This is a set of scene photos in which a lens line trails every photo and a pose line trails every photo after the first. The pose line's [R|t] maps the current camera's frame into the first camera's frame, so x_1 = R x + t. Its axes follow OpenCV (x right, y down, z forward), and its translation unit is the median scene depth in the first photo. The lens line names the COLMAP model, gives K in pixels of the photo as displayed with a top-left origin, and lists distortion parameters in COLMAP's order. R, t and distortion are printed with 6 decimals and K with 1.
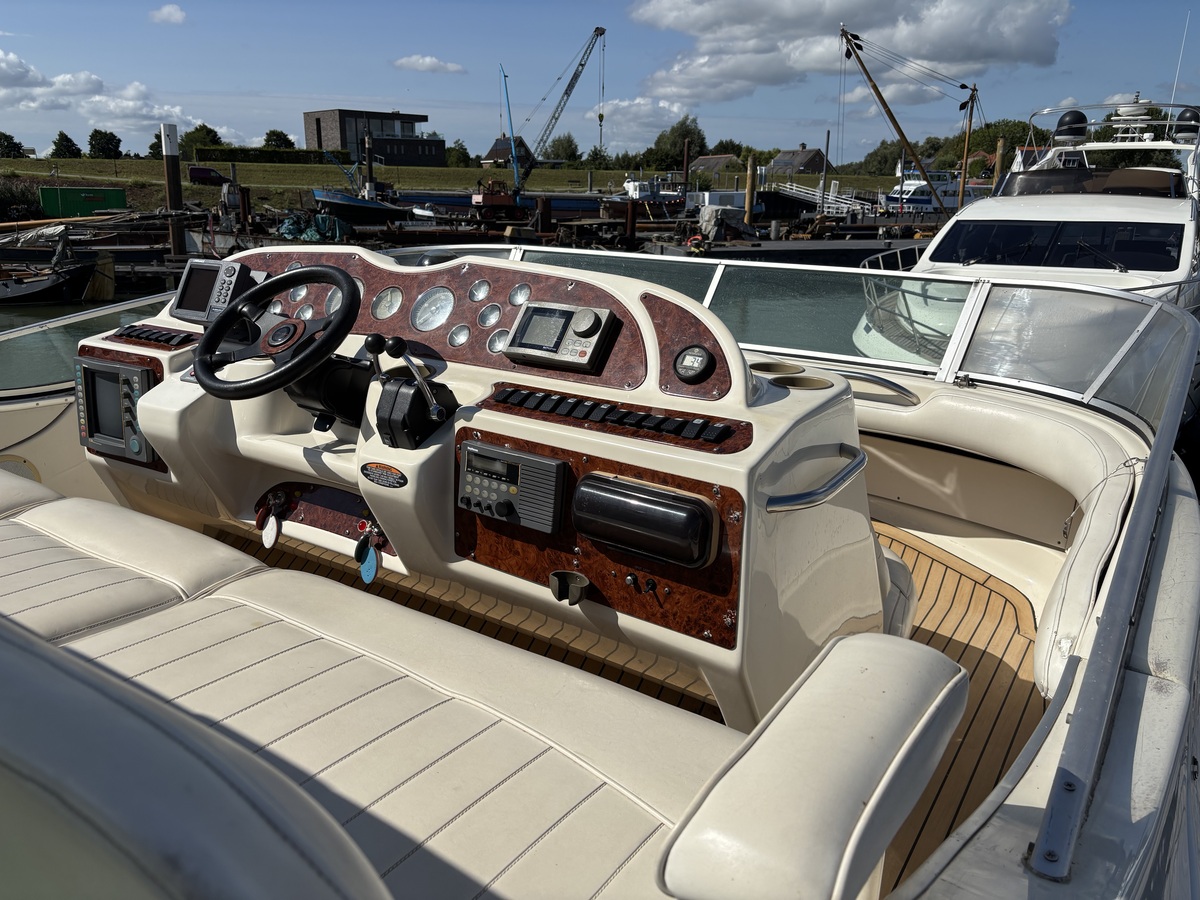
lens RADIAL K [[888.8, 0, 567.9], [0, 888.8, 456.6], [0, 0, 1]] dist [0.025996, -0.008291]
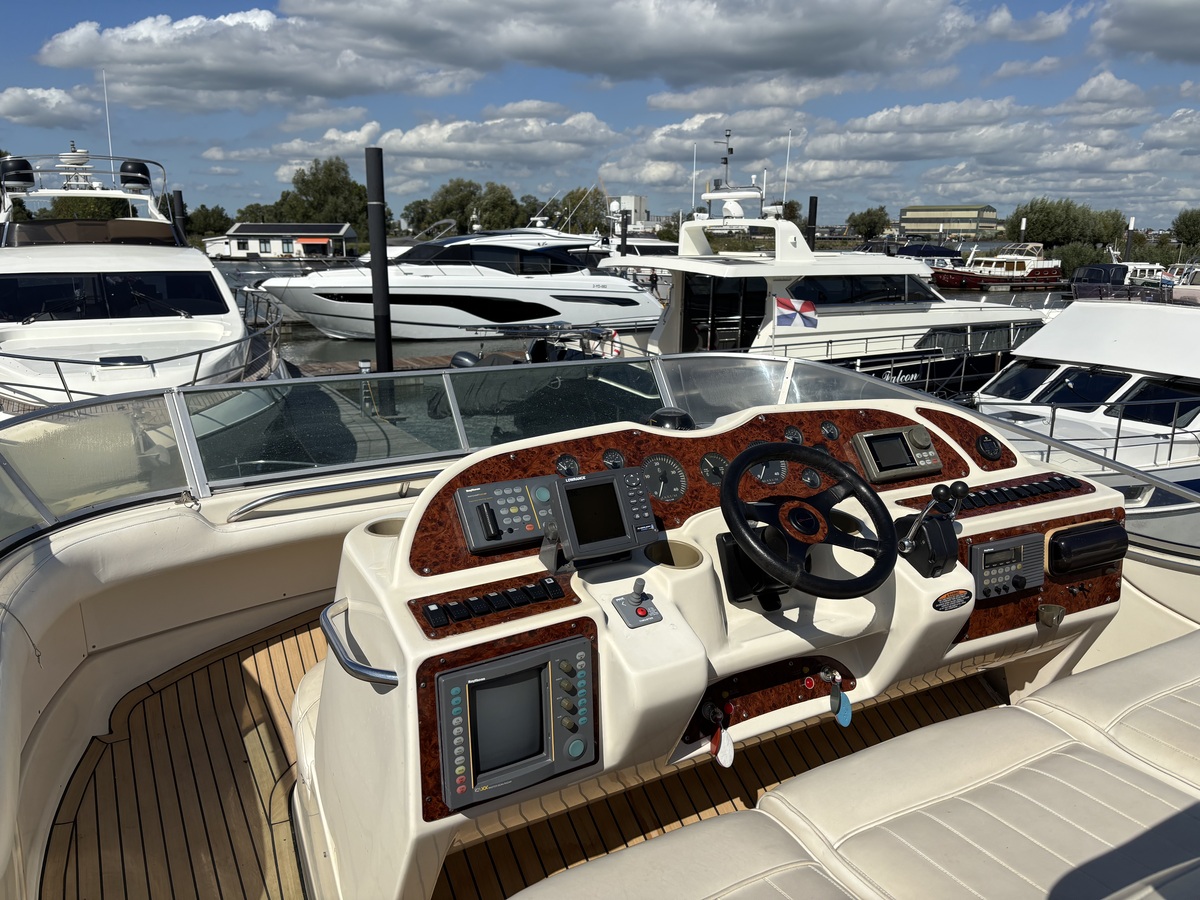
lens RADIAL K [[947.3, 0, 556.7], [0, 947.3, 446.6], [0, 0, 1]] dist [0.005337, -0.007655]
pose [[0.441103, -0.208285, 0.872952, -0.309811], [0.256472, 0.961386, 0.099790, -0.089782], [-0.860029, 0.179871, 0.477490, 0.173013]]
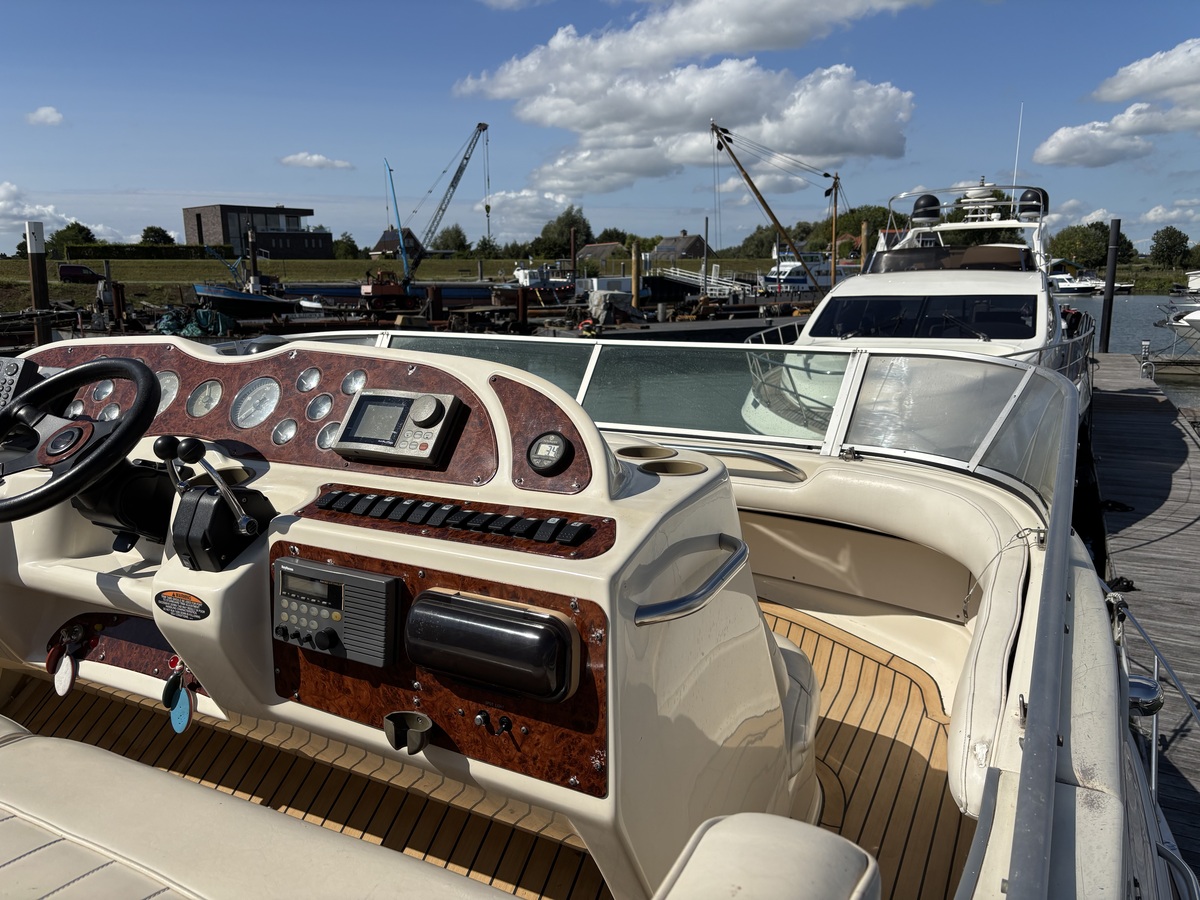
lens RADIAL K [[892.3, 0, 565.1], [0, 892.3, 466.5], [0, 0, 1]] dist [0.056521, -0.076776]
pose [[0.993091, -0.047670, 0.107224, 0.013071], [0.056420, 0.995188, -0.080106, -0.004235], [-0.102889, 0.085602, 0.991003, 0.027775]]
